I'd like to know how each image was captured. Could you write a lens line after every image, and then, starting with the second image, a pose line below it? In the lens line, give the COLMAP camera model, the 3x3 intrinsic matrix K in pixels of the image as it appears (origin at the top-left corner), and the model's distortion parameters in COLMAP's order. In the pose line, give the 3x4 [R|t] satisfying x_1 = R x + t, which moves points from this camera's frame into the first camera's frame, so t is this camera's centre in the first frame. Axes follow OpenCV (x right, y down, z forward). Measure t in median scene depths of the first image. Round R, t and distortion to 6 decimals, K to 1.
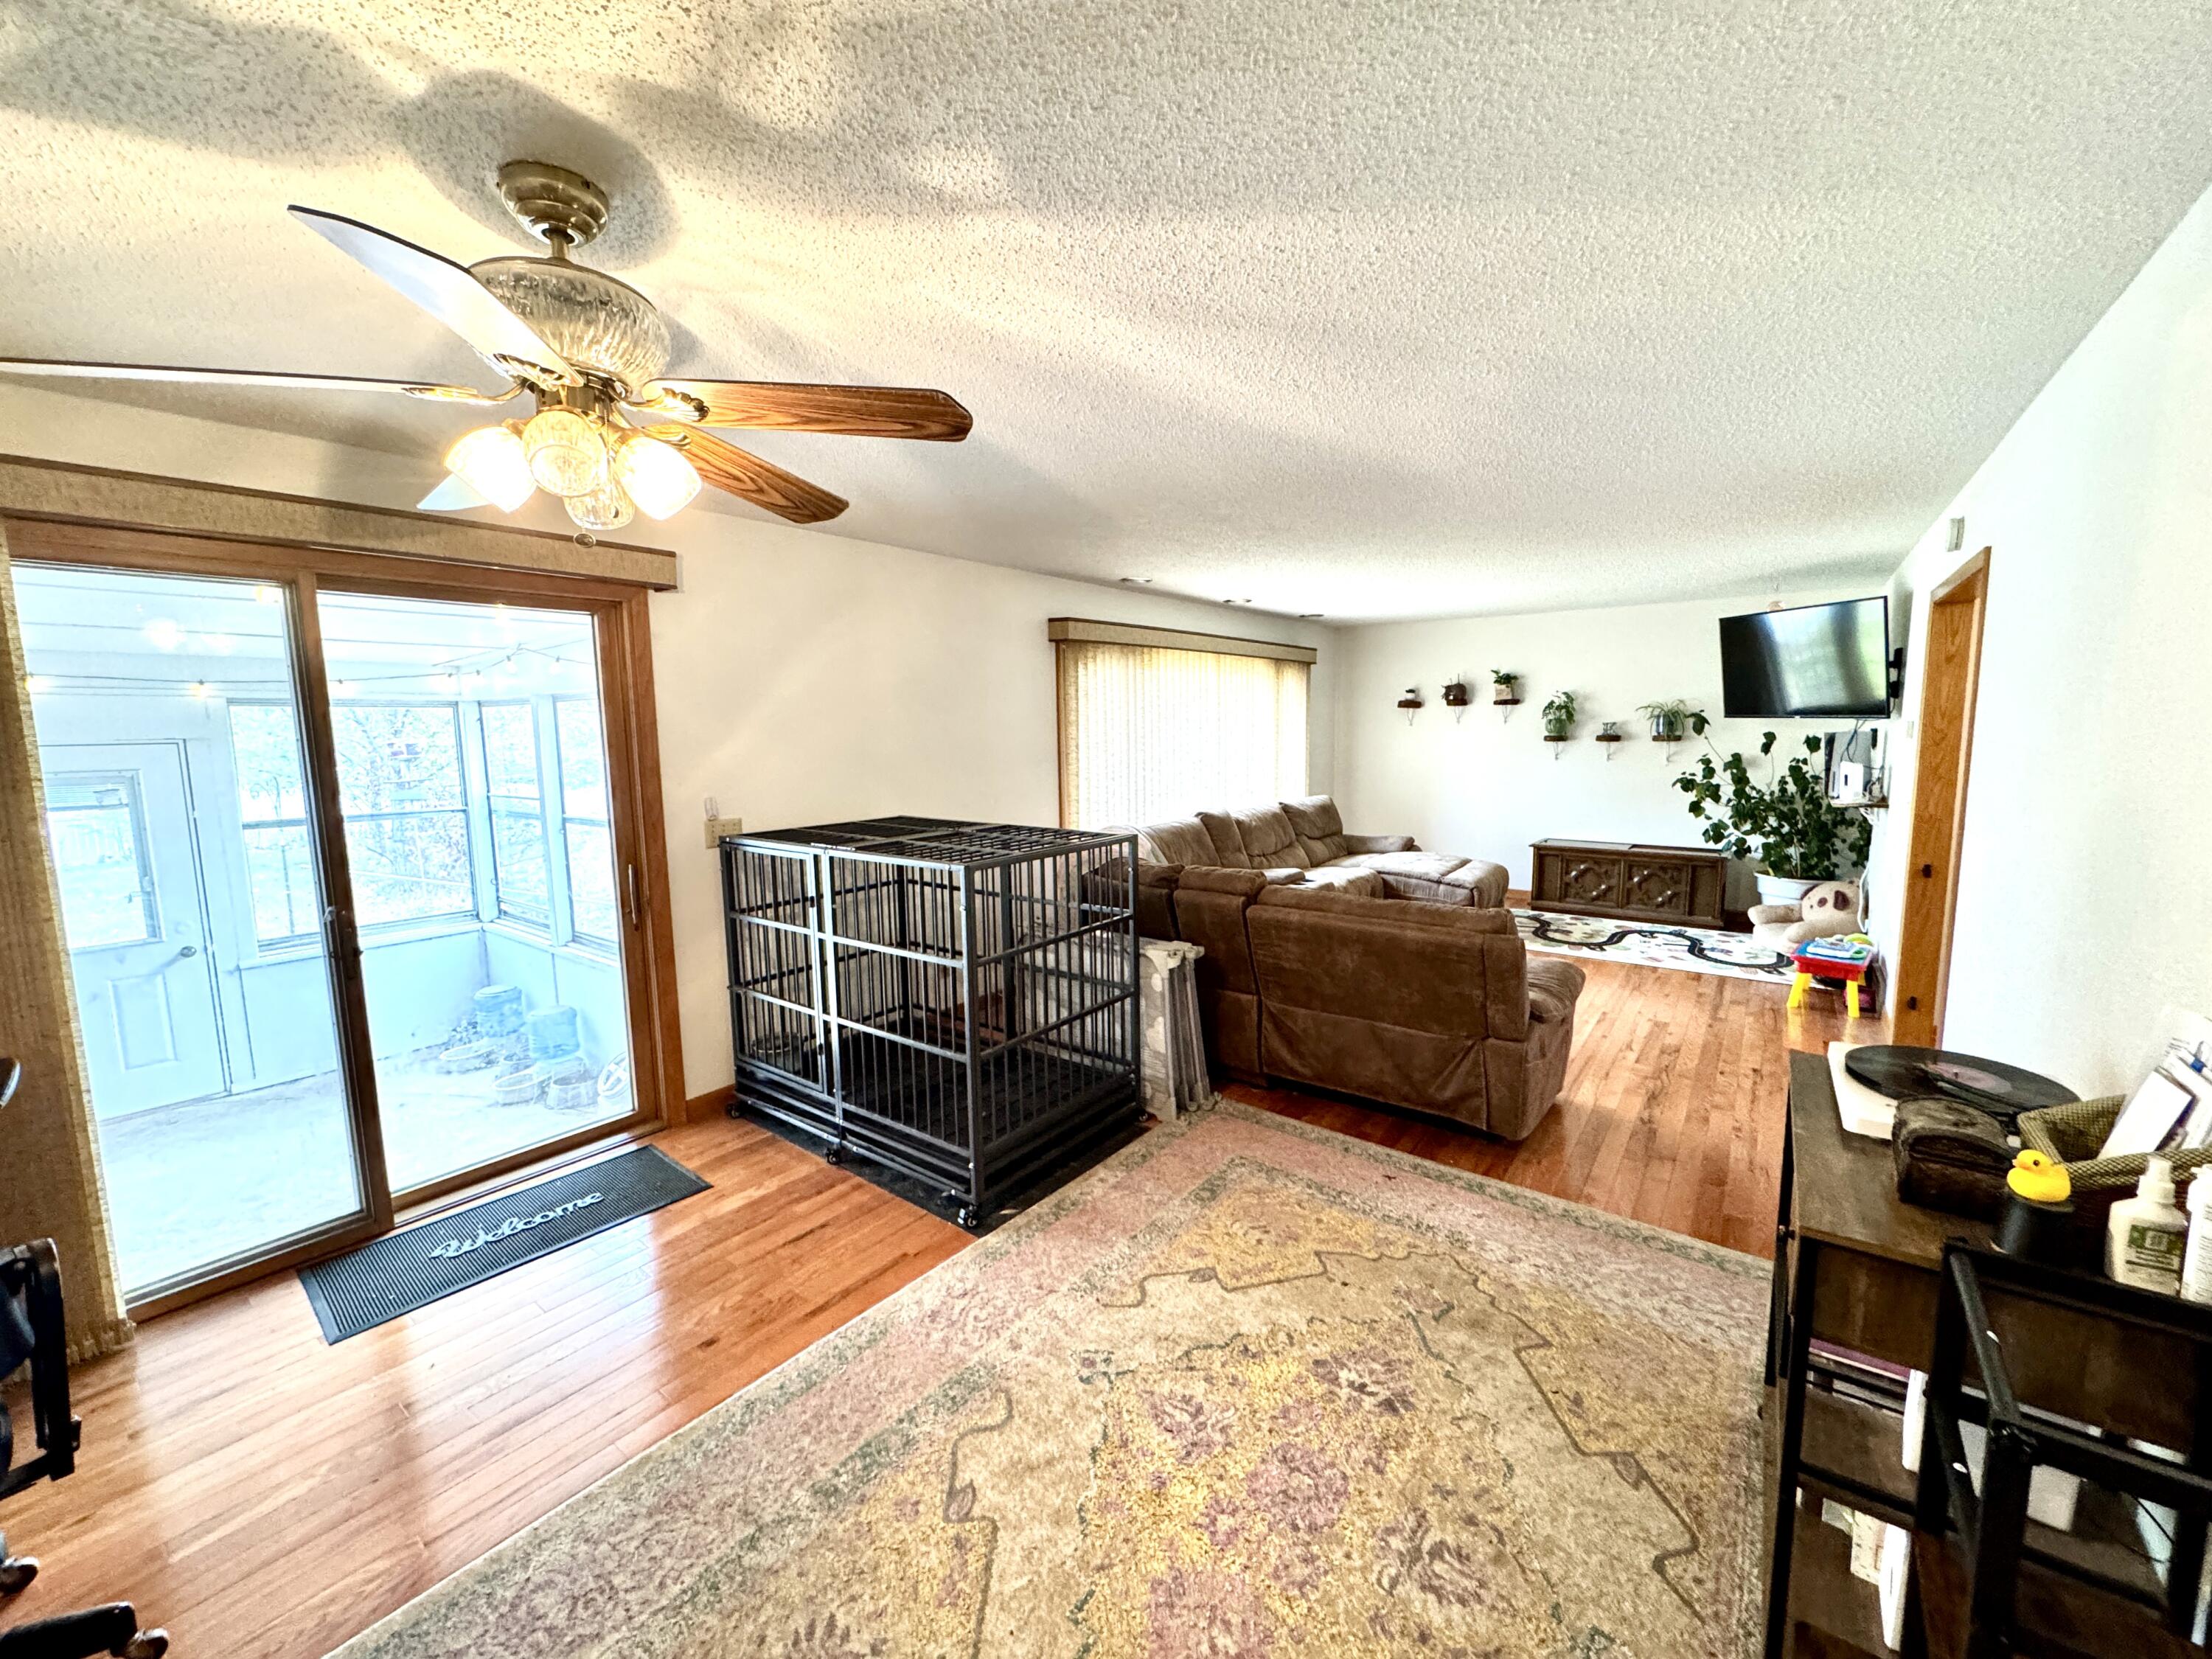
lens RADIAL K [[885.3, 0, 1108.6], [0, 885.3, 831.3], [0, 0, 1]] dist [-0.001071, 0.000225]
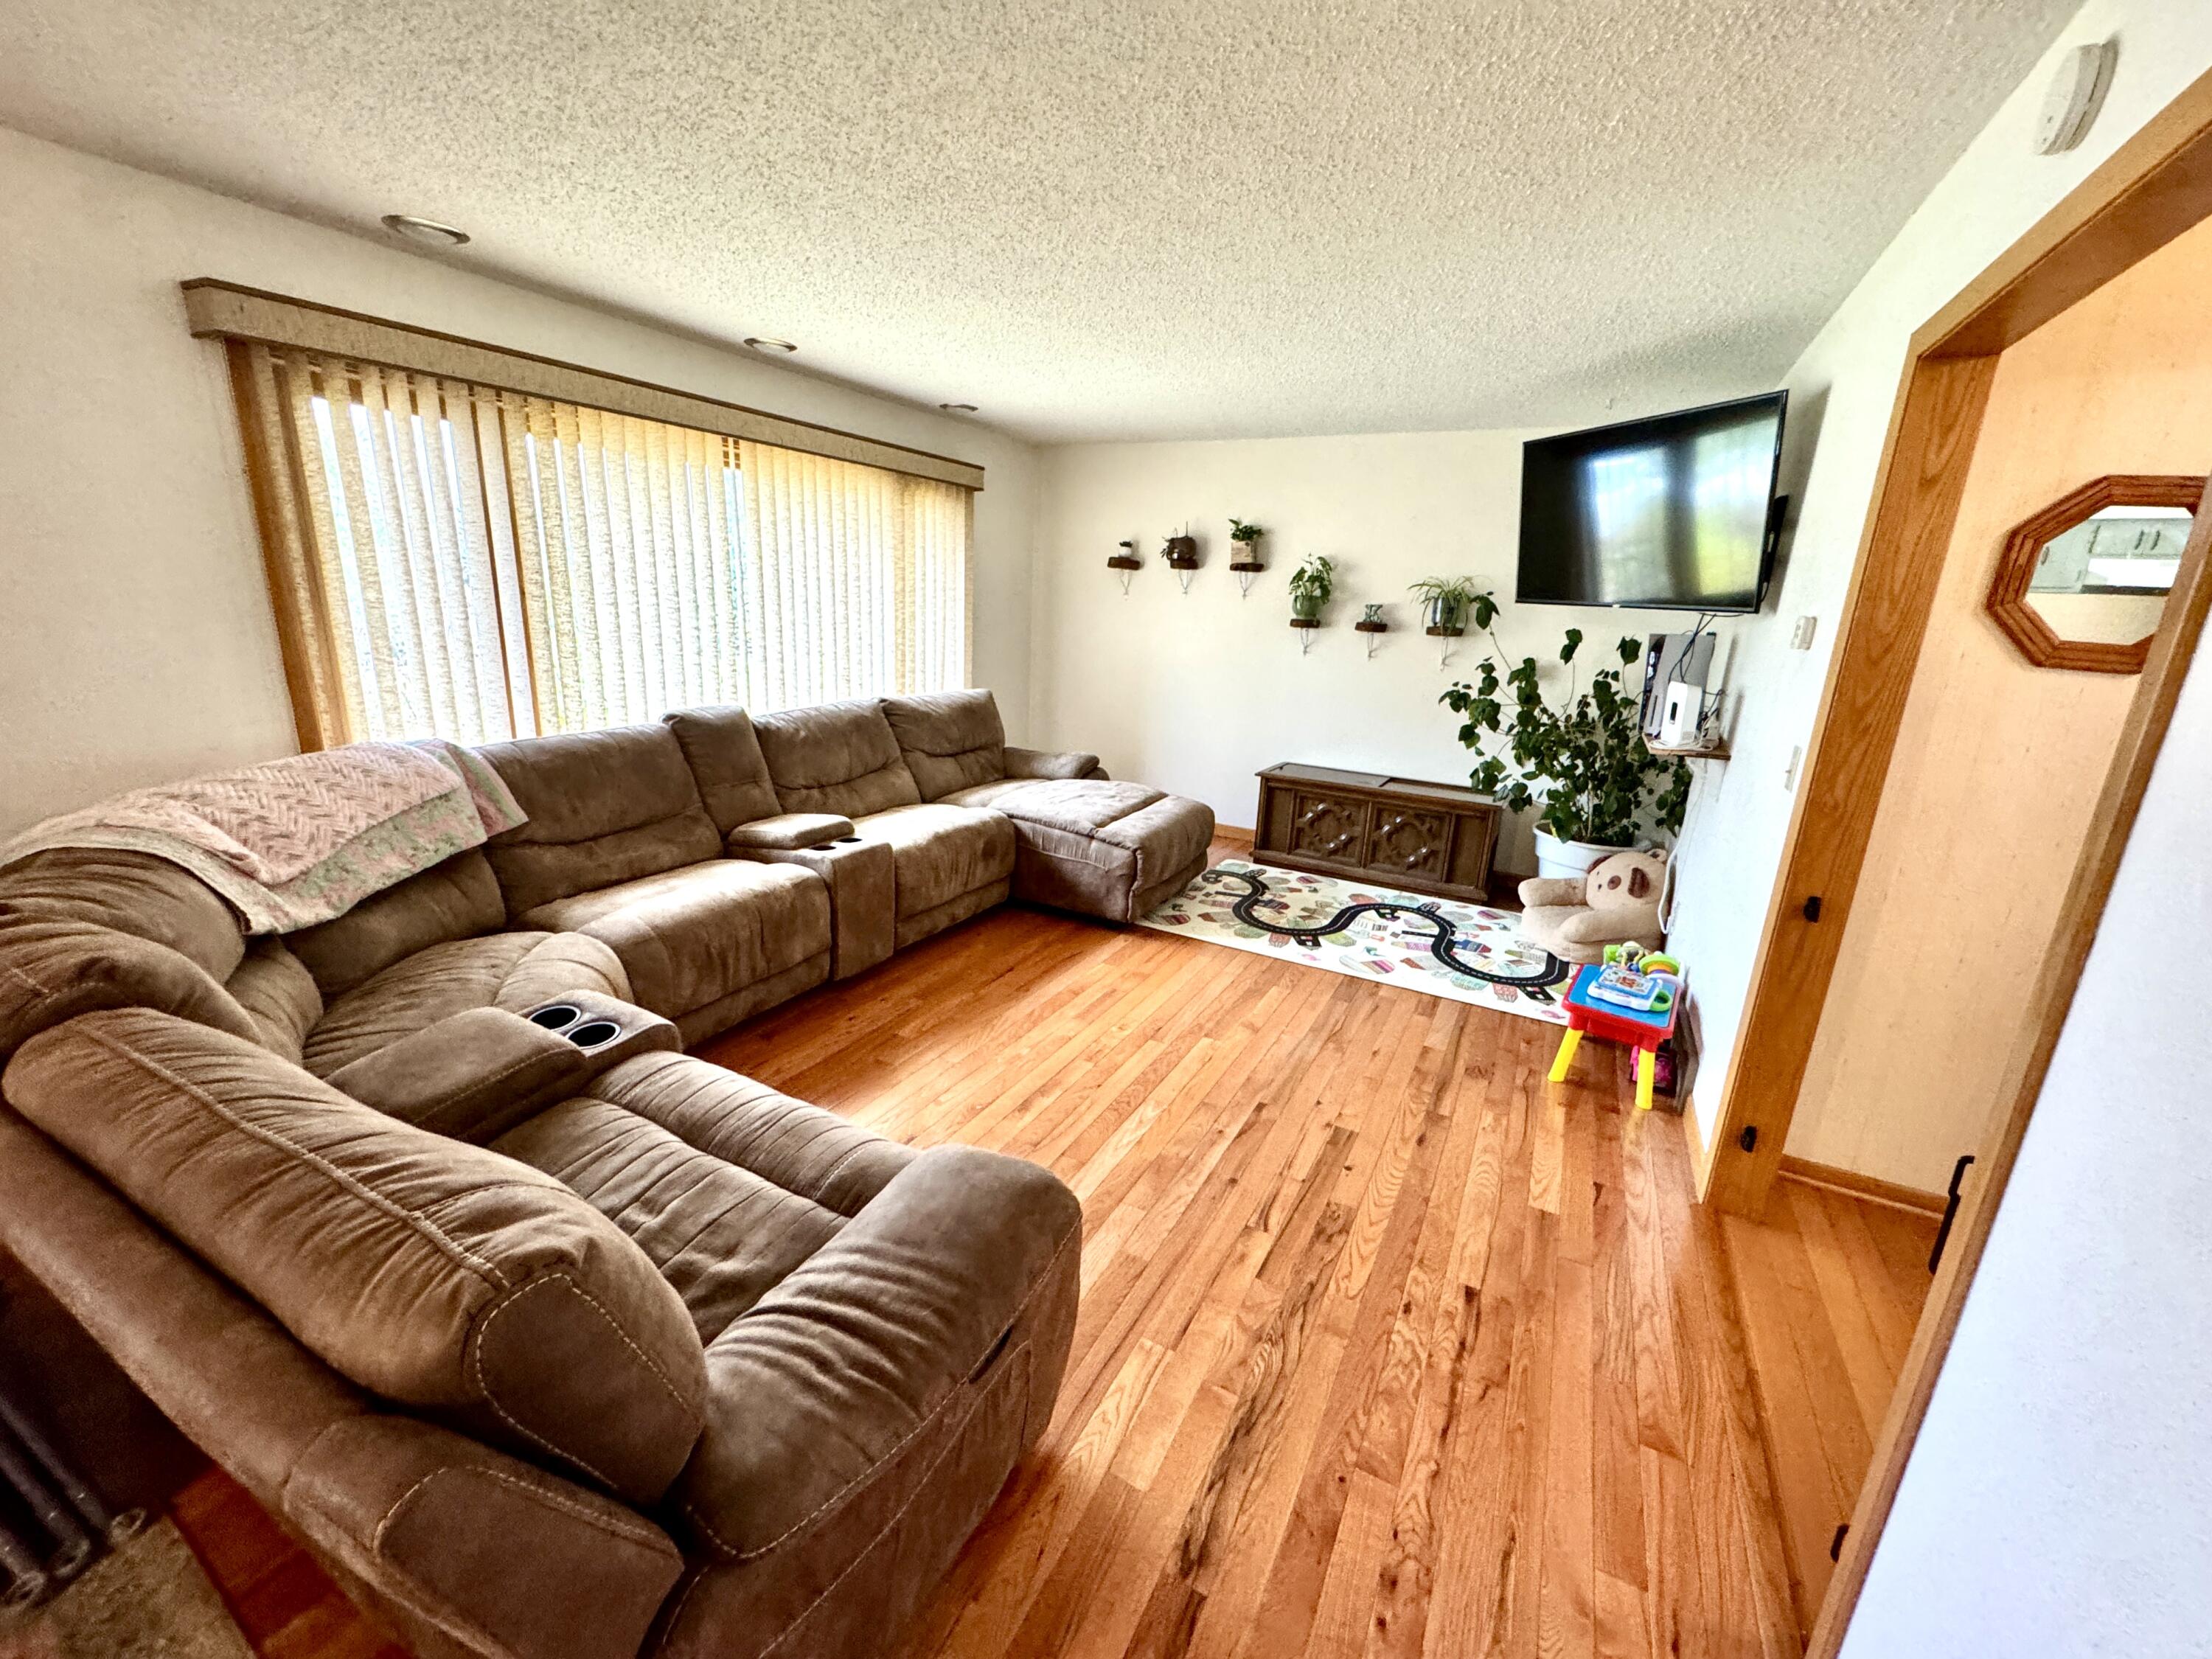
lens RADIAL K [[885.3, 0, 1105.5], [0, 885.3, 830.2], [0, 0, 1]] dist [-0.001071, 0.000225]
pose [[0.985902, 0.019957, 0.166131, 0.275044], [-0.042705, 0.989992, 0.134504, -0.034654], [-0.161784, -0.139703, 0.976887, 0.363722]]
